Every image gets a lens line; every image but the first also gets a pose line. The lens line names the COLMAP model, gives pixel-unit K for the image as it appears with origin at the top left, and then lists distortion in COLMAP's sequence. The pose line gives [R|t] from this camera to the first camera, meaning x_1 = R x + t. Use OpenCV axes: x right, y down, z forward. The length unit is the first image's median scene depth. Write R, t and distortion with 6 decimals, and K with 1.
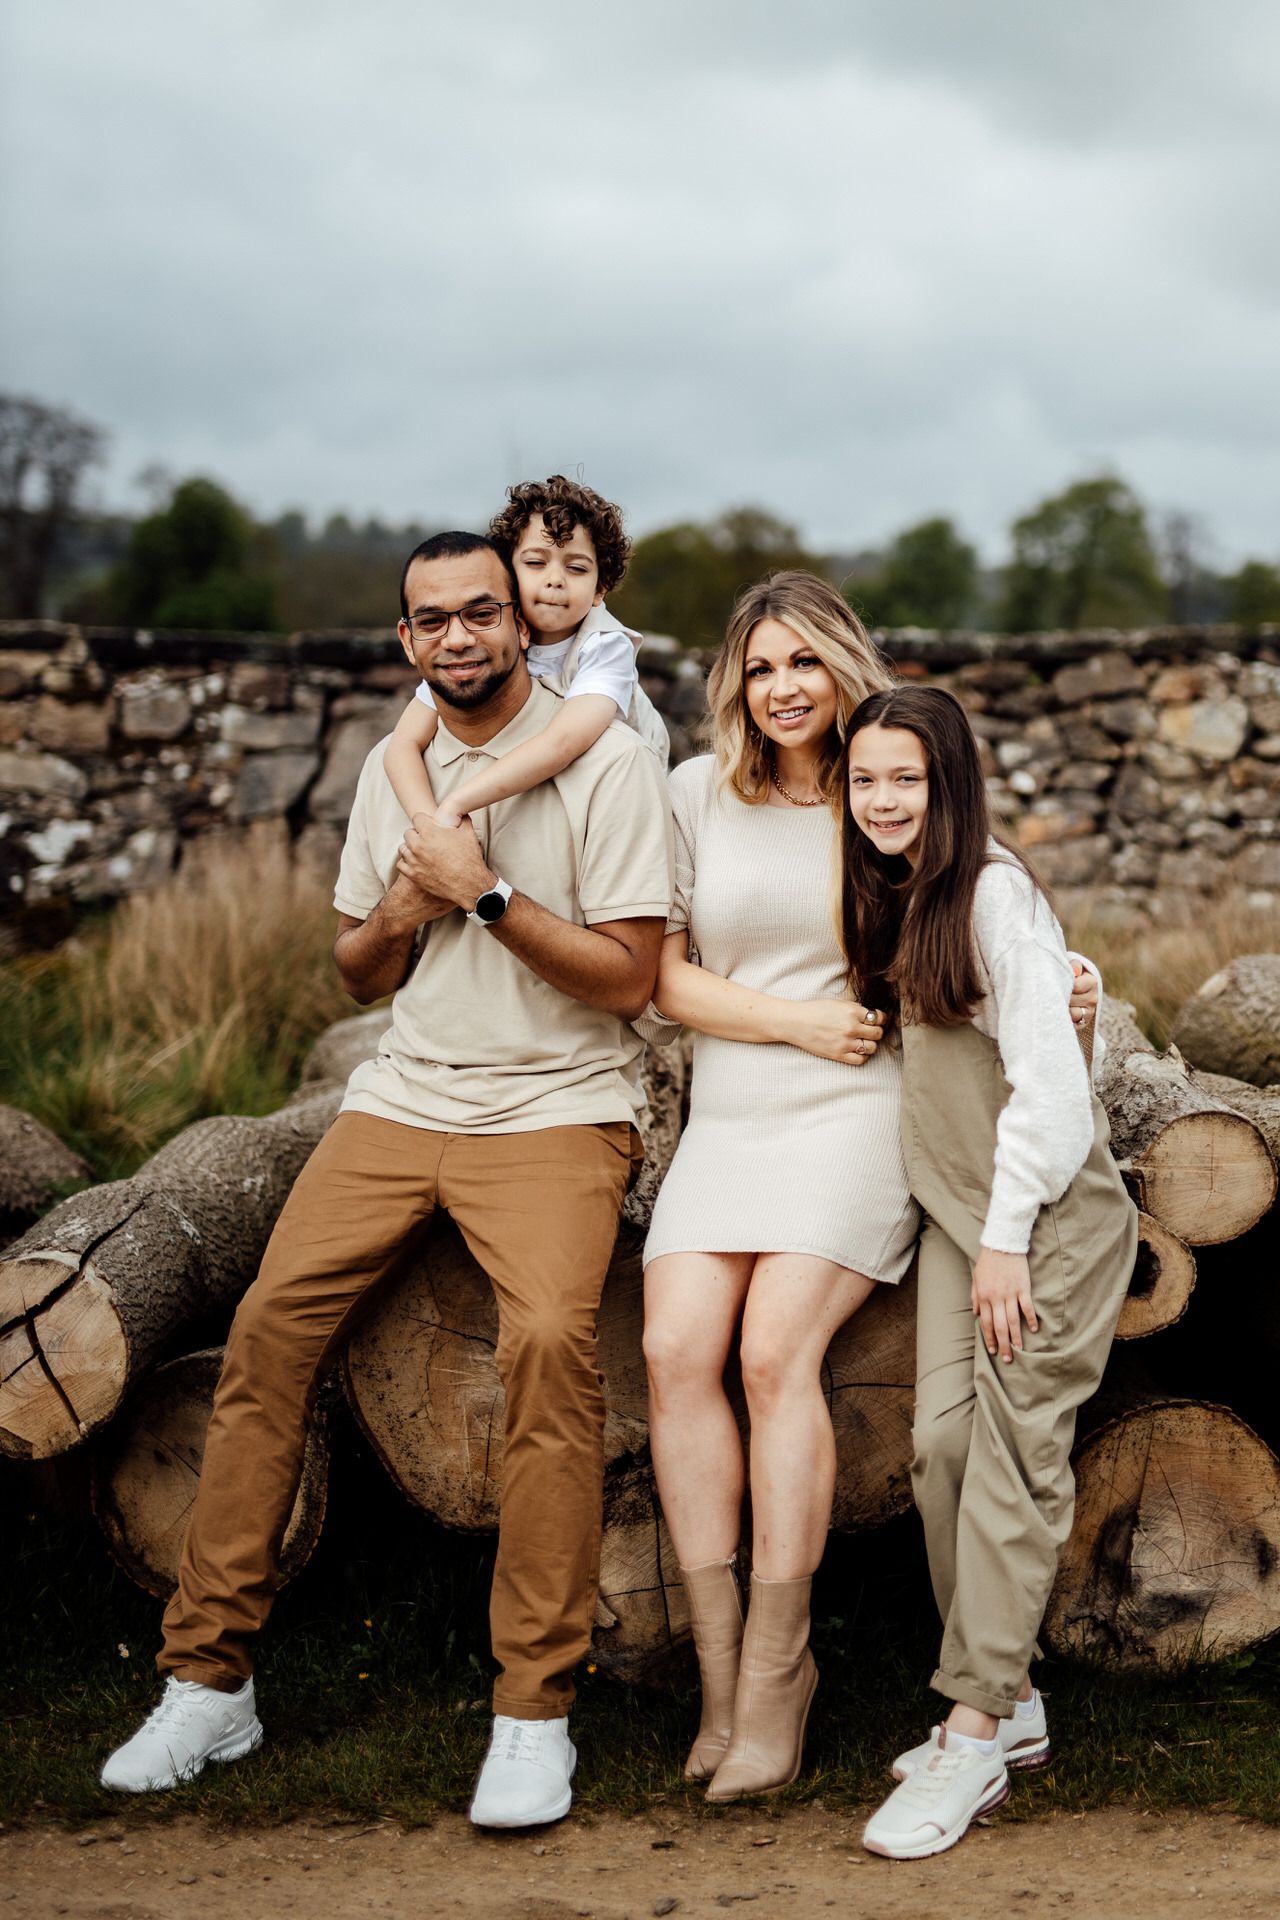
lens RADIAL K [[2896.8, 0, 639.5], [0, 2896.8, 814.7], [0, 0, 1]] dist [-0.000166, 0.043735]
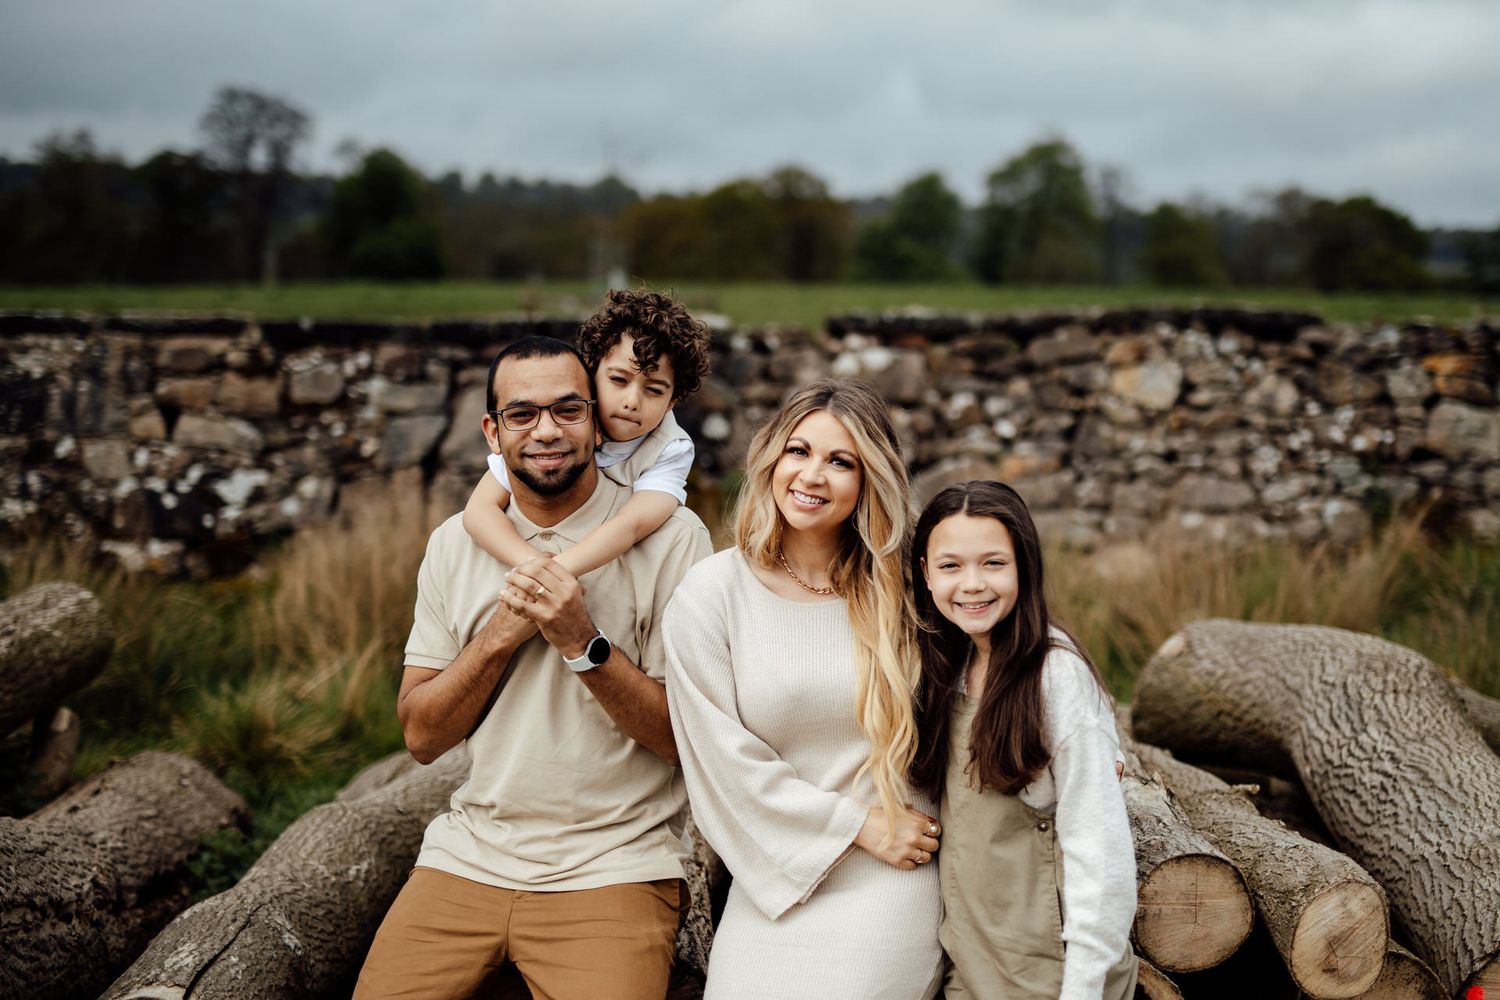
lens RADIAL K [[2154.6, 0, 750.0], [0, 2154.6, 500.0], [0, 0, 1]] dist [-0.002599, 0.040902]
pose [[0.999770, -0.013138, 0.016938, 0.011517], [0.012358, 0.998893, 0.045398, -0.061905], [-0.017516, -0.045178, 0.998825, 0.152061]]
